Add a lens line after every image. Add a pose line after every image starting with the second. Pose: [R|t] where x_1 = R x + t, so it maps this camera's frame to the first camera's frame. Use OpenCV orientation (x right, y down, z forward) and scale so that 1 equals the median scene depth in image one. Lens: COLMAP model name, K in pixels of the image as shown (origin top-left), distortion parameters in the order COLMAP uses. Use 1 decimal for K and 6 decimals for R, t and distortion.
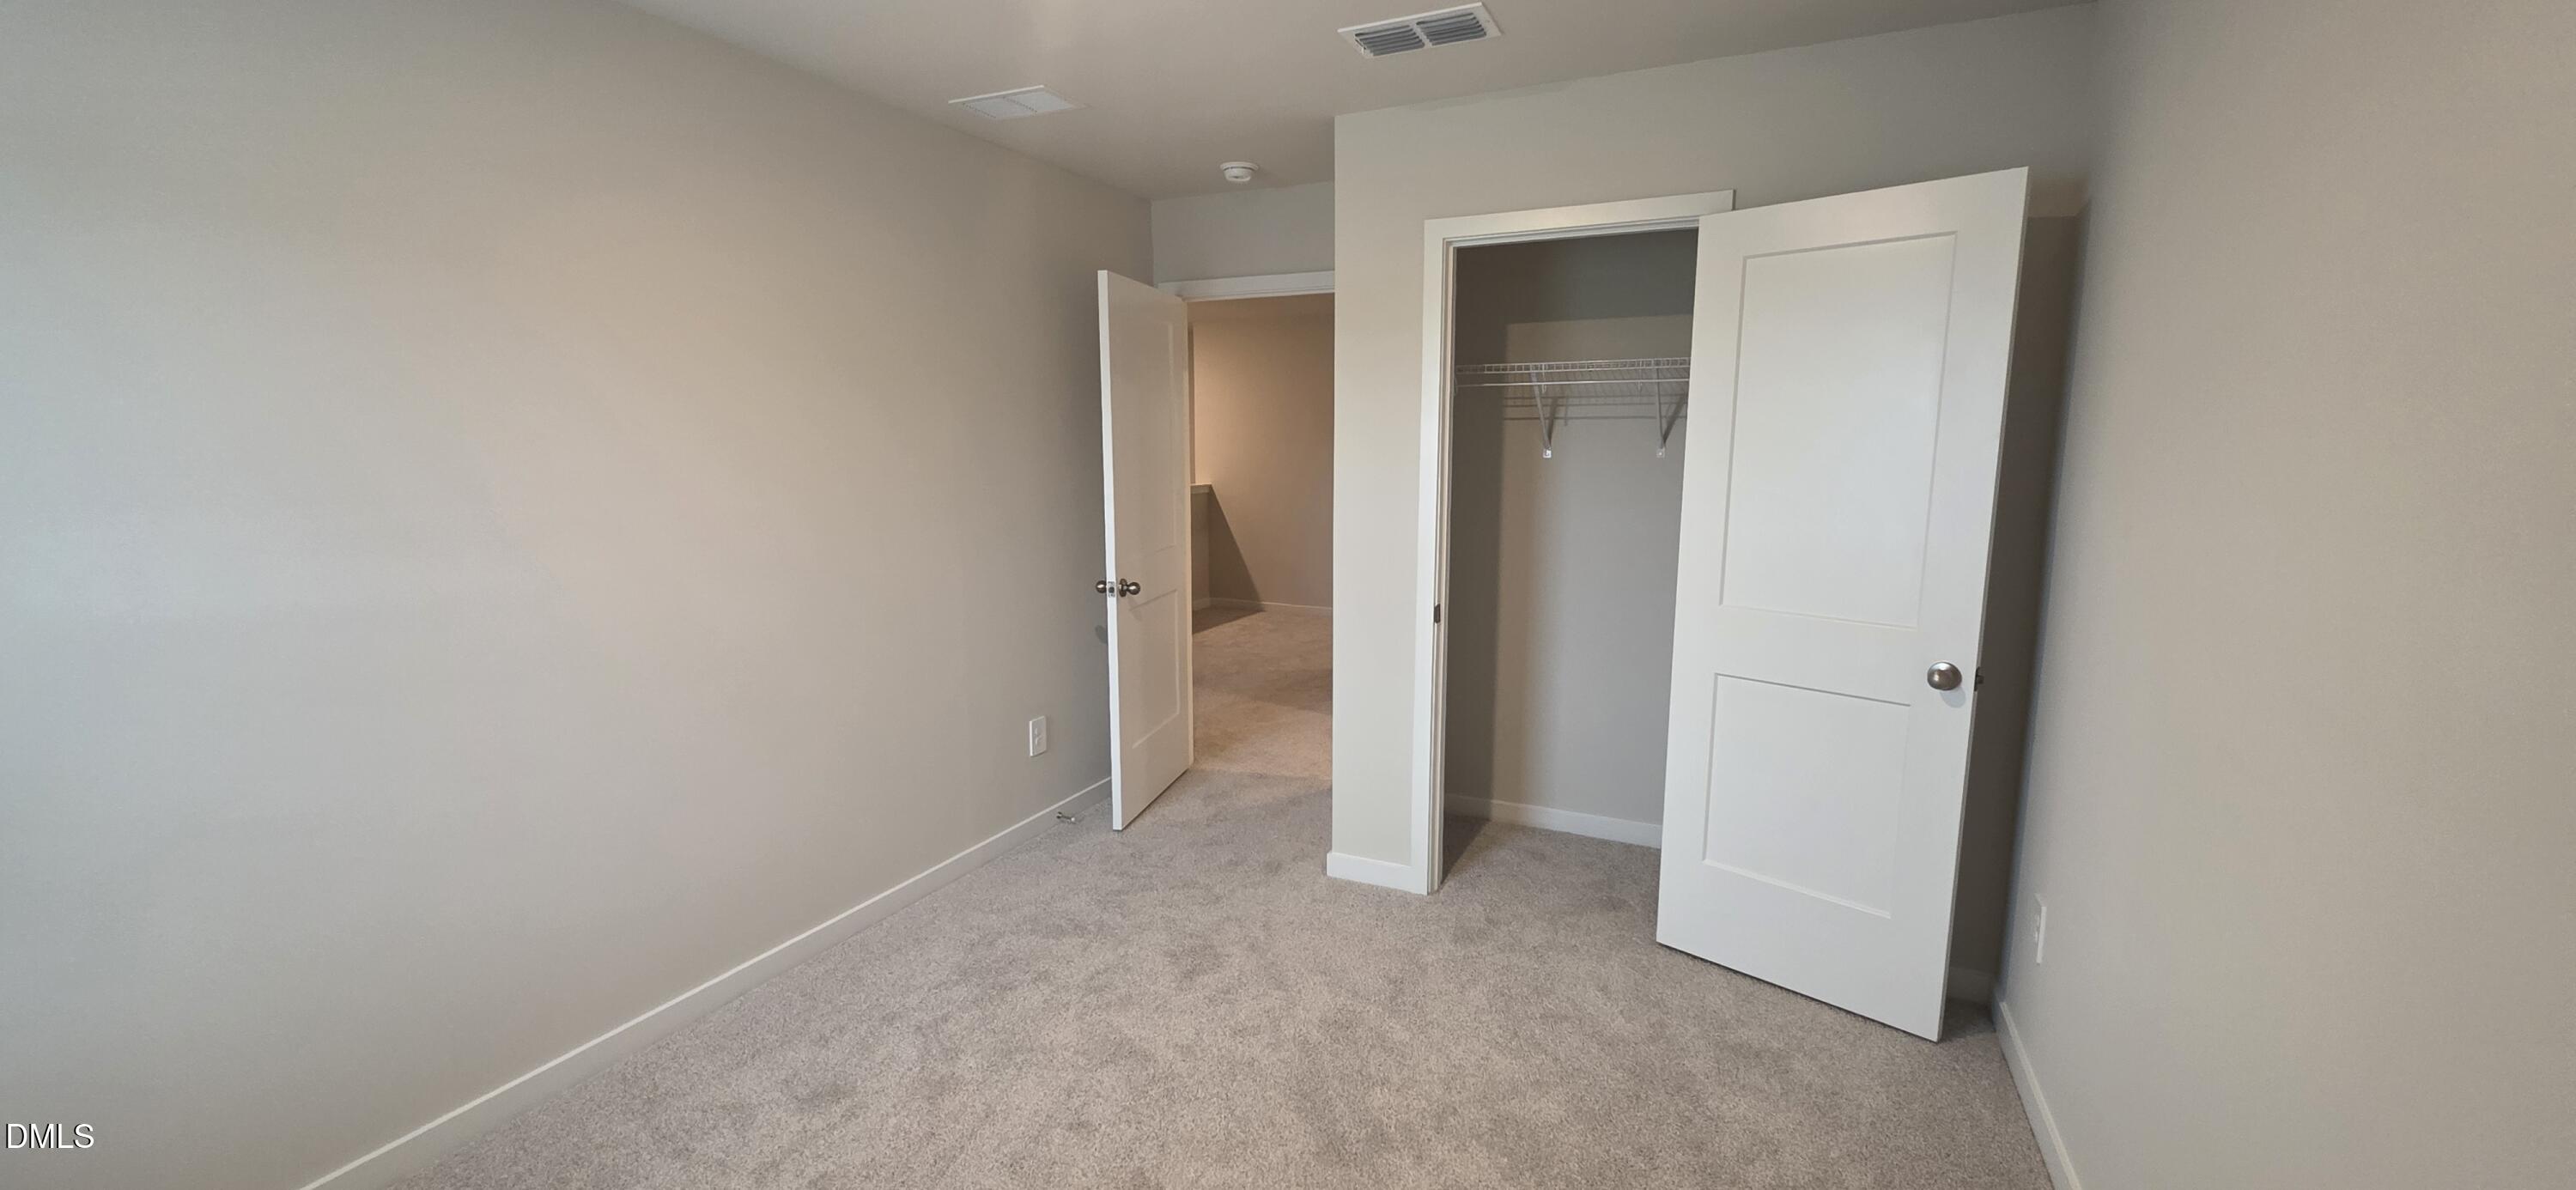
lens RADIAL K [[1020.4, 0, 1280.6], [0, 1020.4, 590.2], [0, 0, 1]] dist [-0.001803, -0.000093]
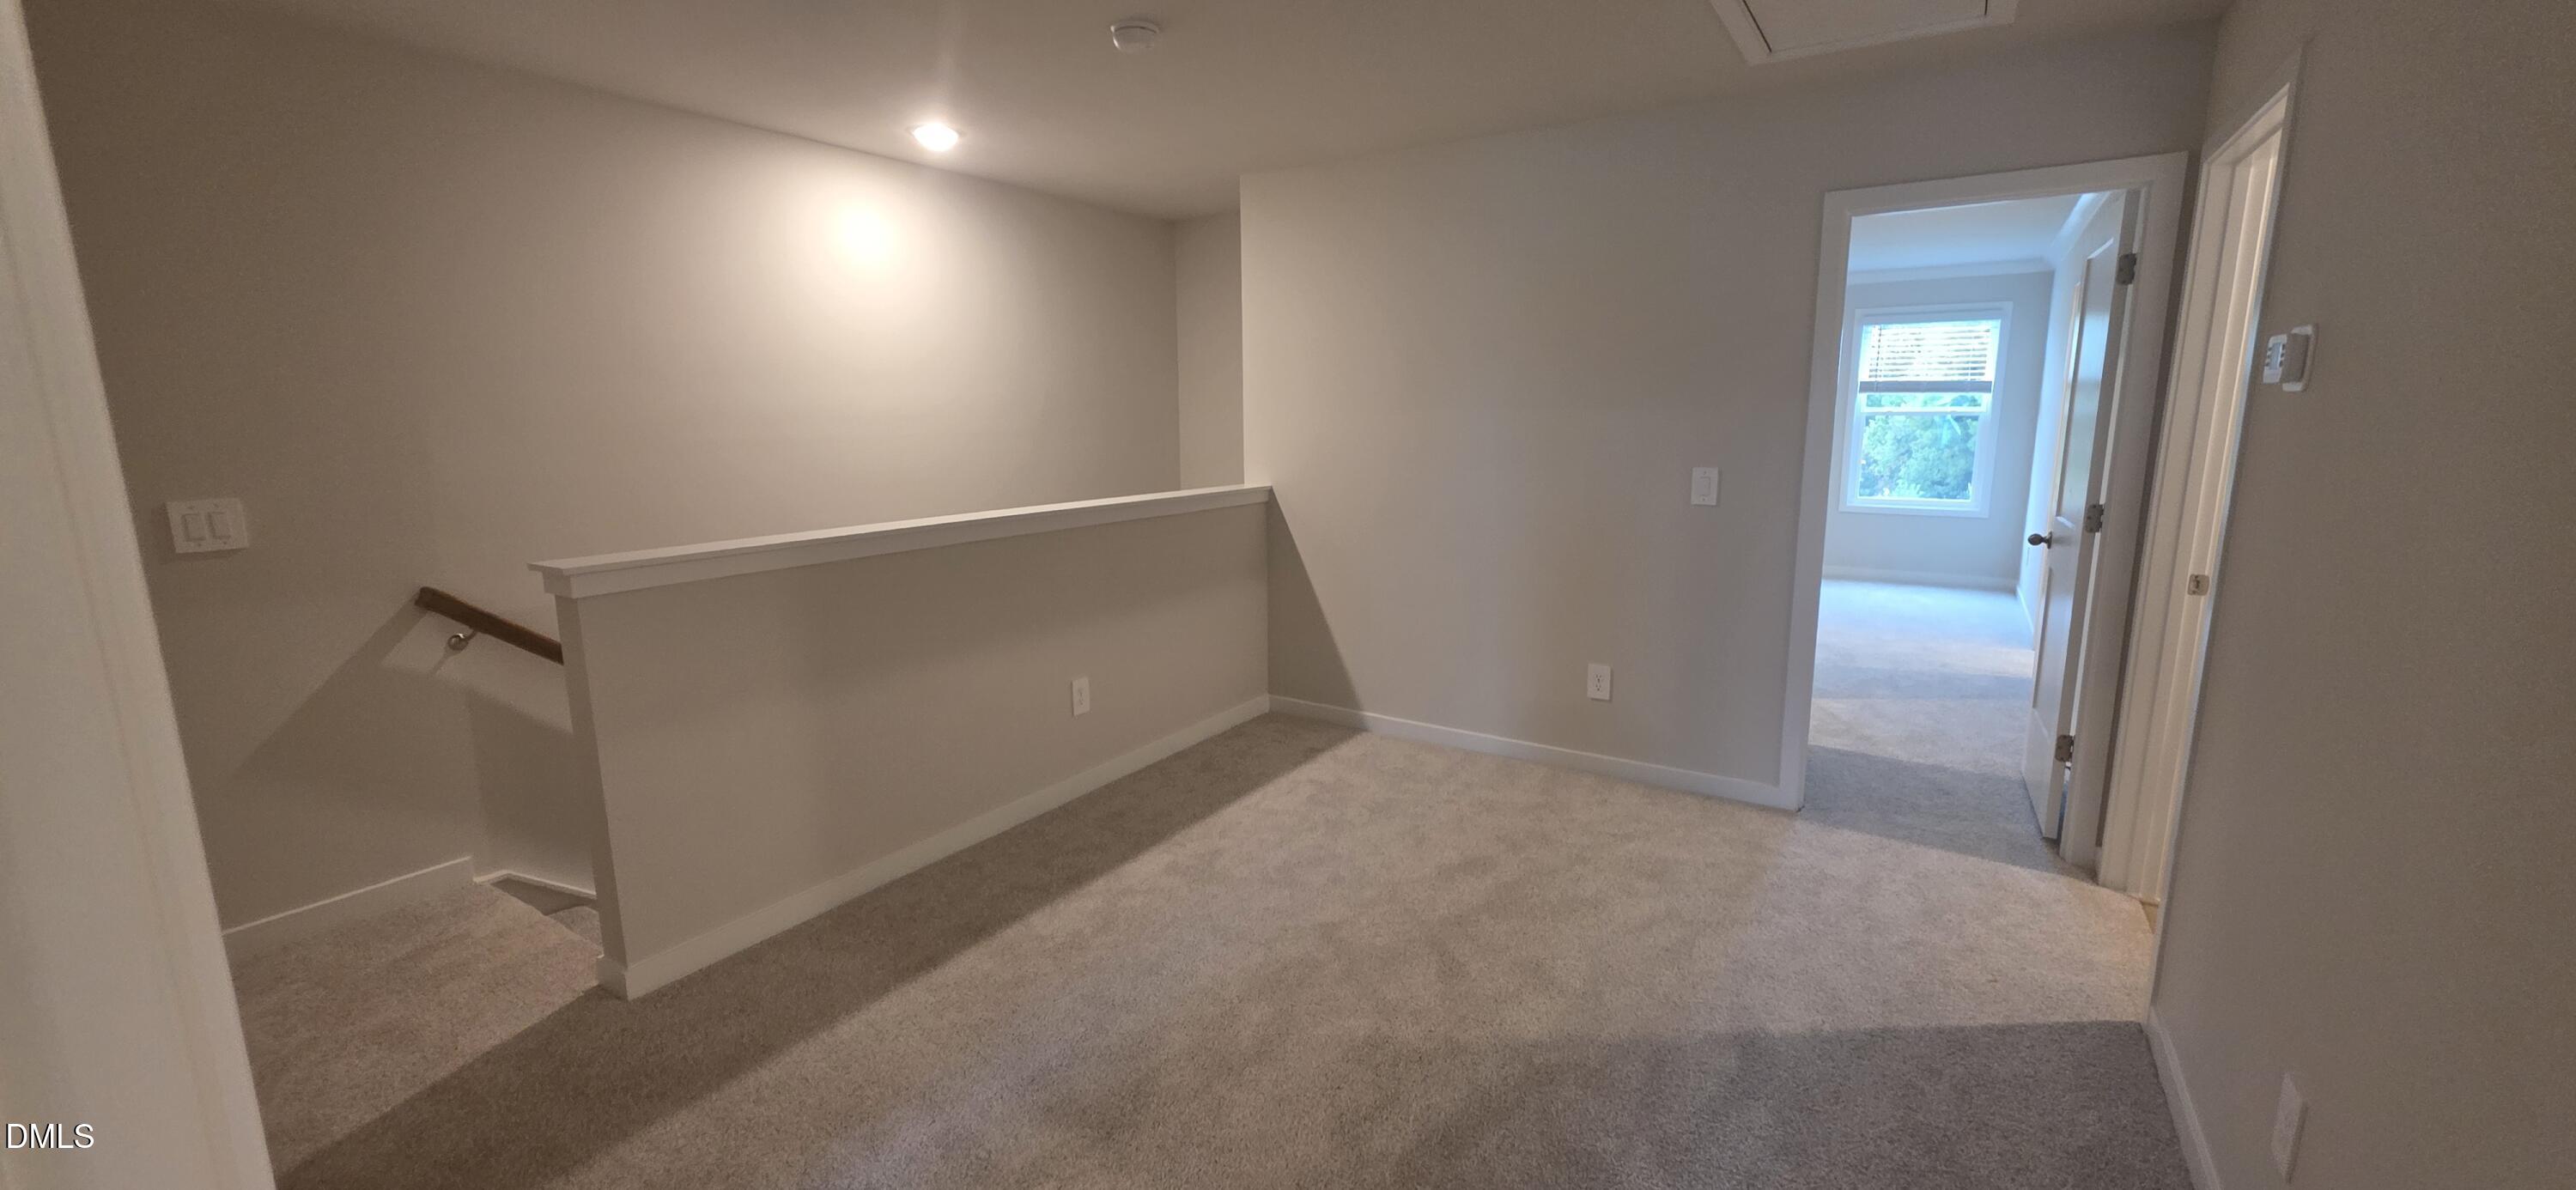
lens RADIAL K [[1020.4, 0, 1280.6], [0, 1020.4, 590.2], [0, 0, 1]] dist [-0.001803, -0.000093]
pose [[0.991286, 0.010125, -0.131338, 0.007859], [-0.005227, 0.999280, 0.037582, -0.069640], [0.131624, -0.036568, 0.990625, 0.468372]]
